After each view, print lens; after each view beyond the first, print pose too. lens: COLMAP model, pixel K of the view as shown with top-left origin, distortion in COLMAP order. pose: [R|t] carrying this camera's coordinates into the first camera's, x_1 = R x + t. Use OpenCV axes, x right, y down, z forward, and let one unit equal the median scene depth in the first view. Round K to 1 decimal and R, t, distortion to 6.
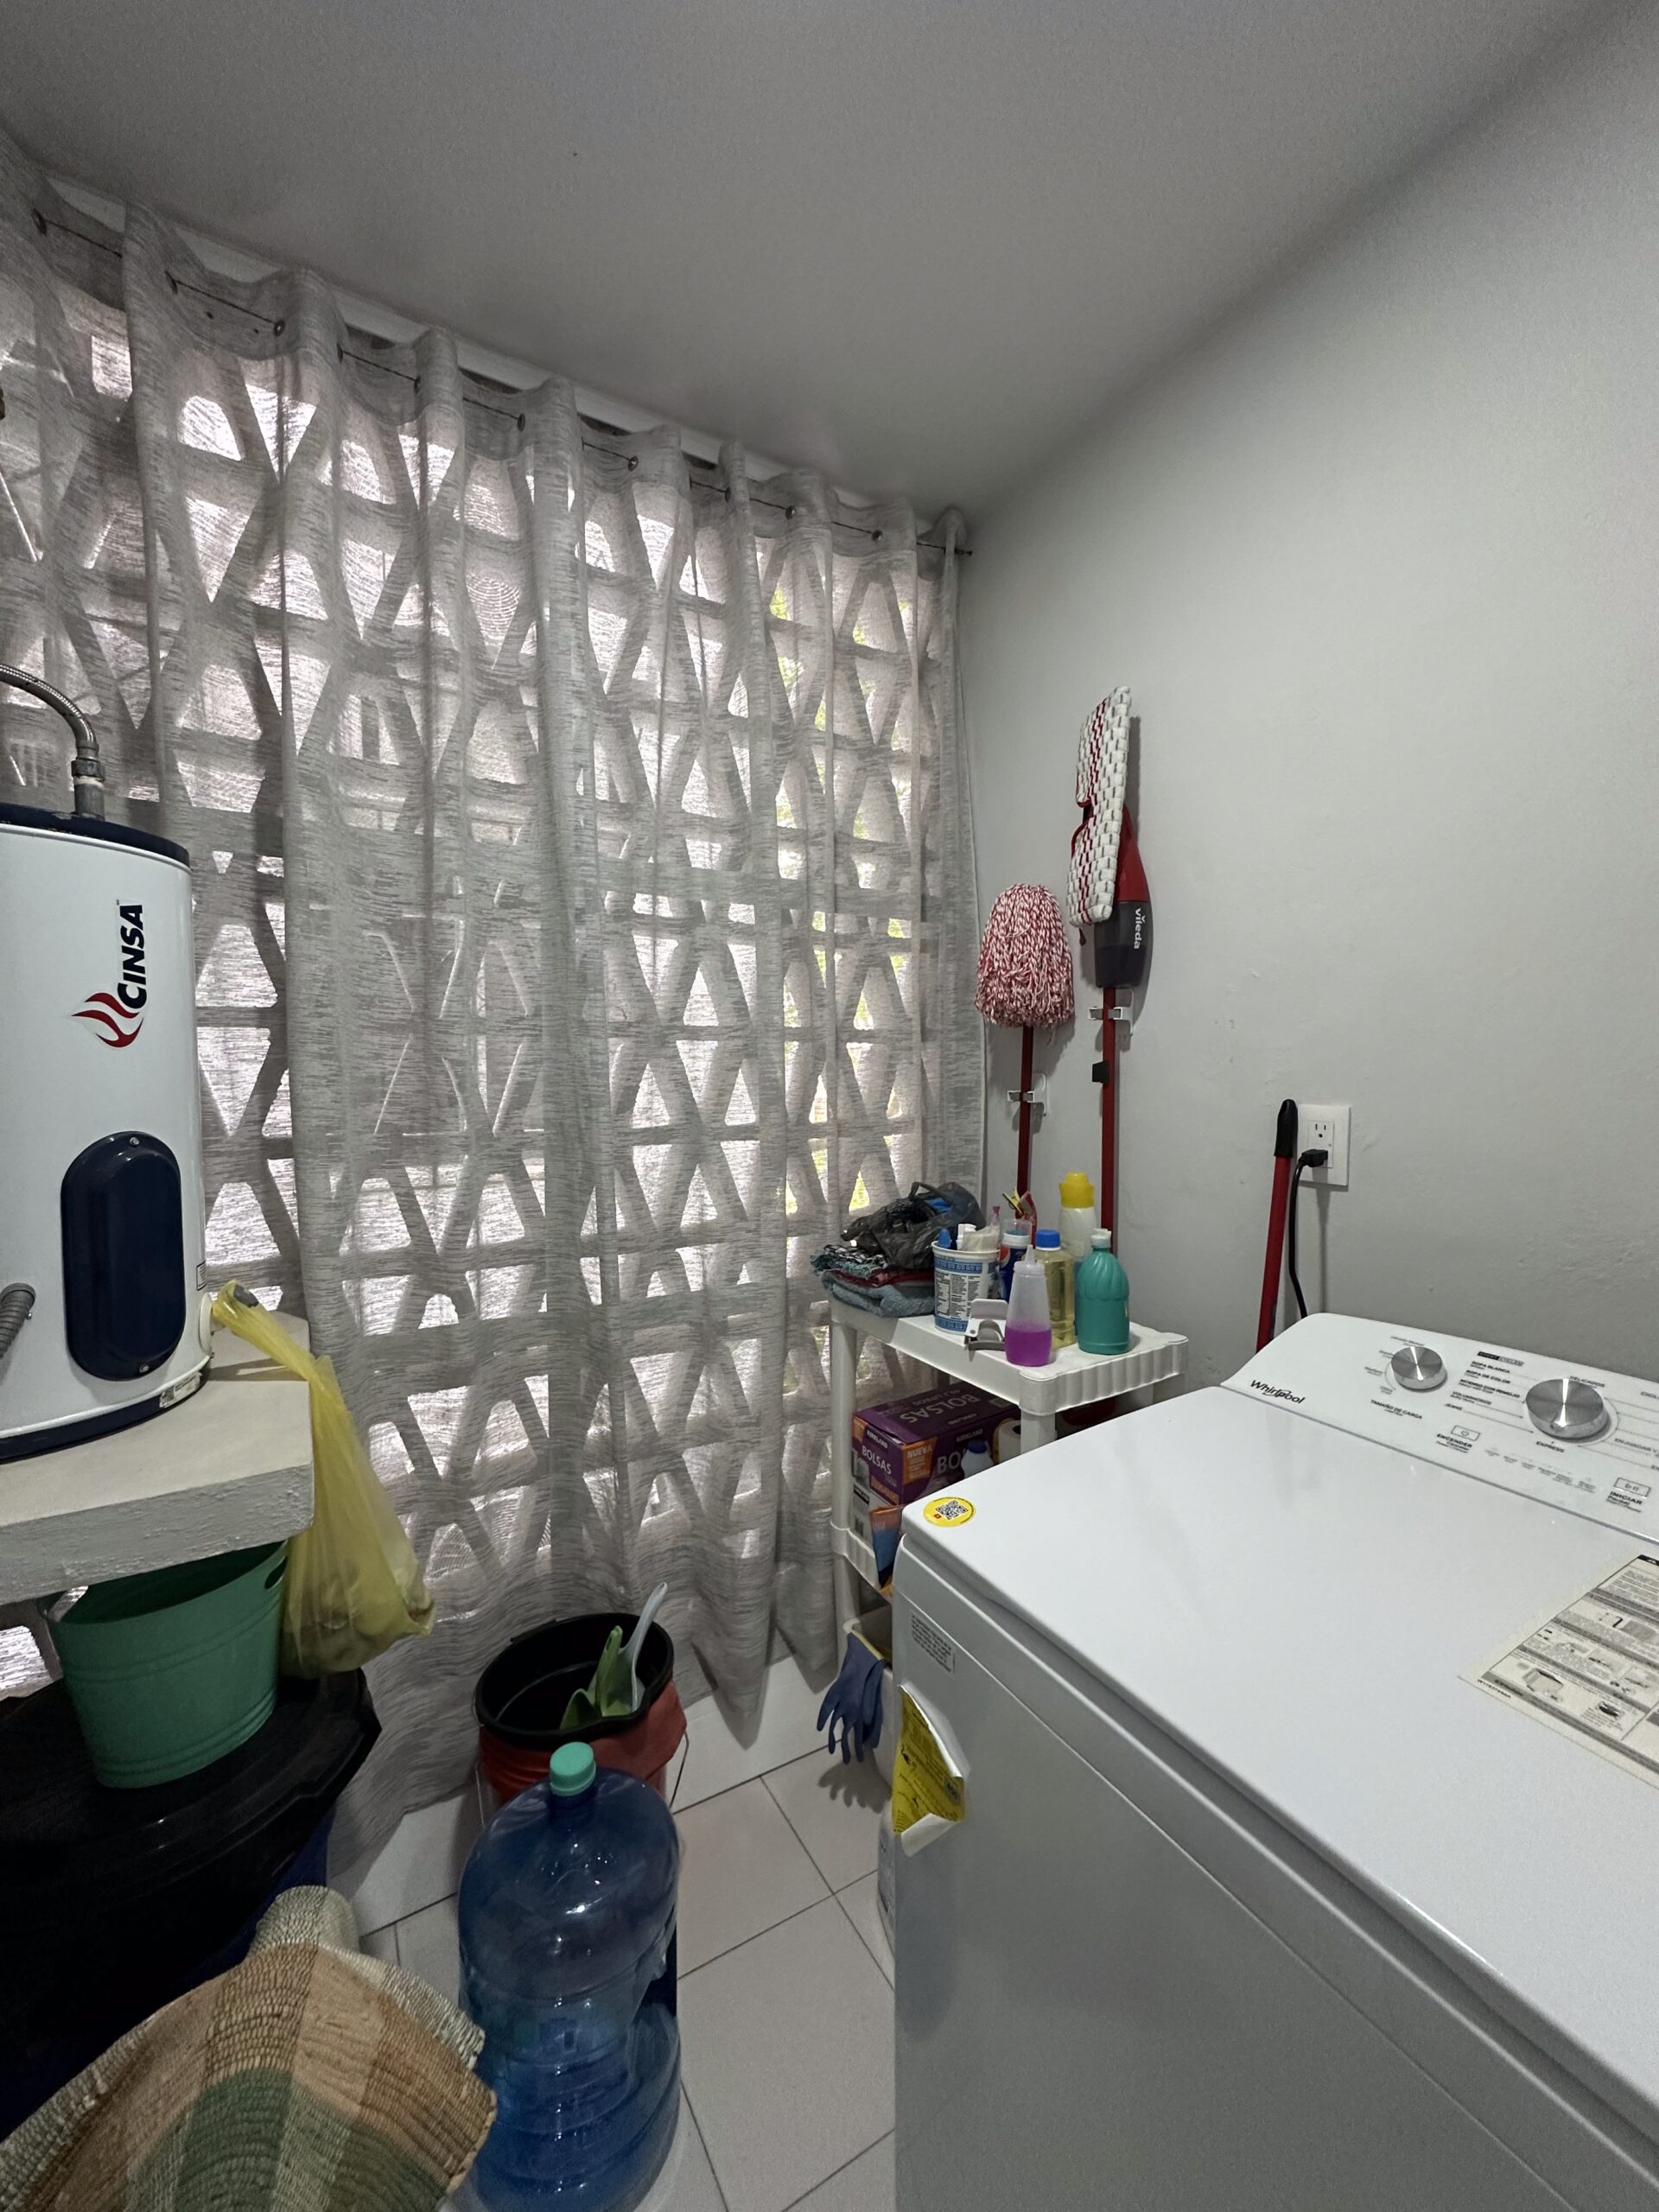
lens RADIAL K [[879.9, 0, 835.4], [0, 879.9, 1111.9], [0, 0, 1]] dist [-0.007054, 0.001488]
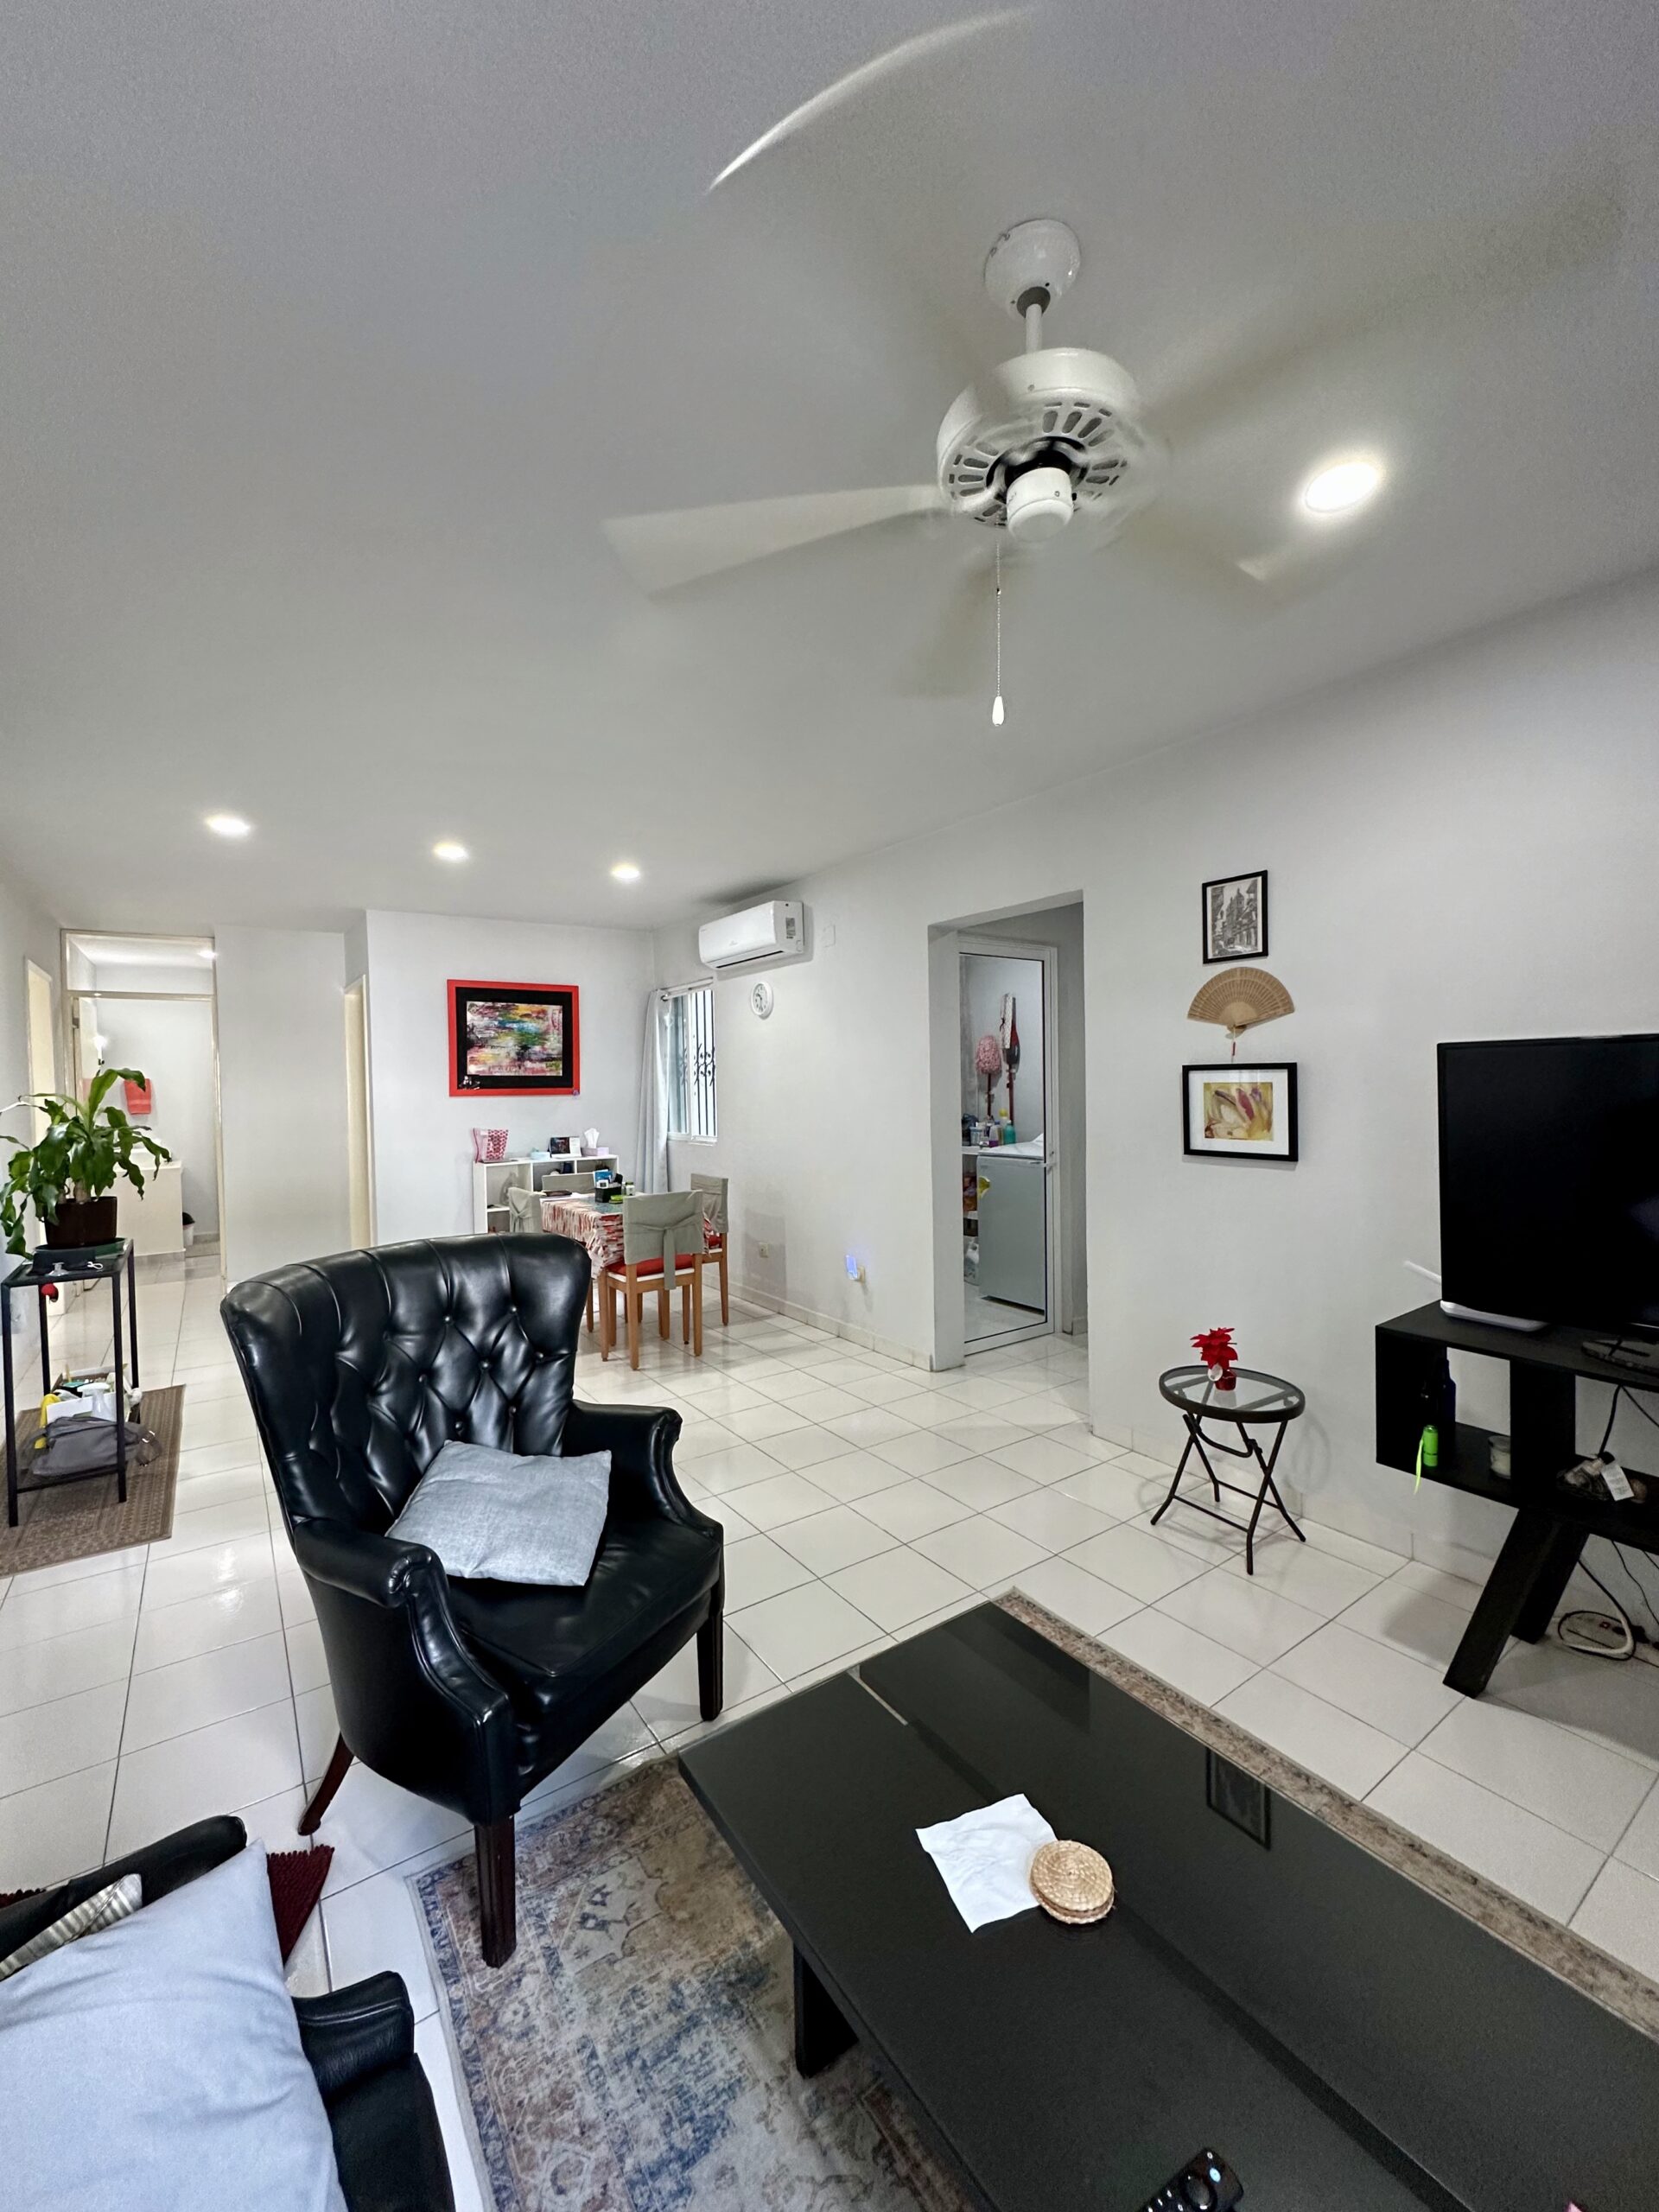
lens RADIAL K [[879.9, 0, 832.8], [0, 879.9, 1108.5], [0, 0, 1]] dist [-0.007054, 0.001488]
pose [[0.996834, -0.016186, 0.077845, -0.788287], [0.018920, 0.999225, -0.034511, 0.178741], [-0.077226, 0.035874, 0.996368, -2.848337]]
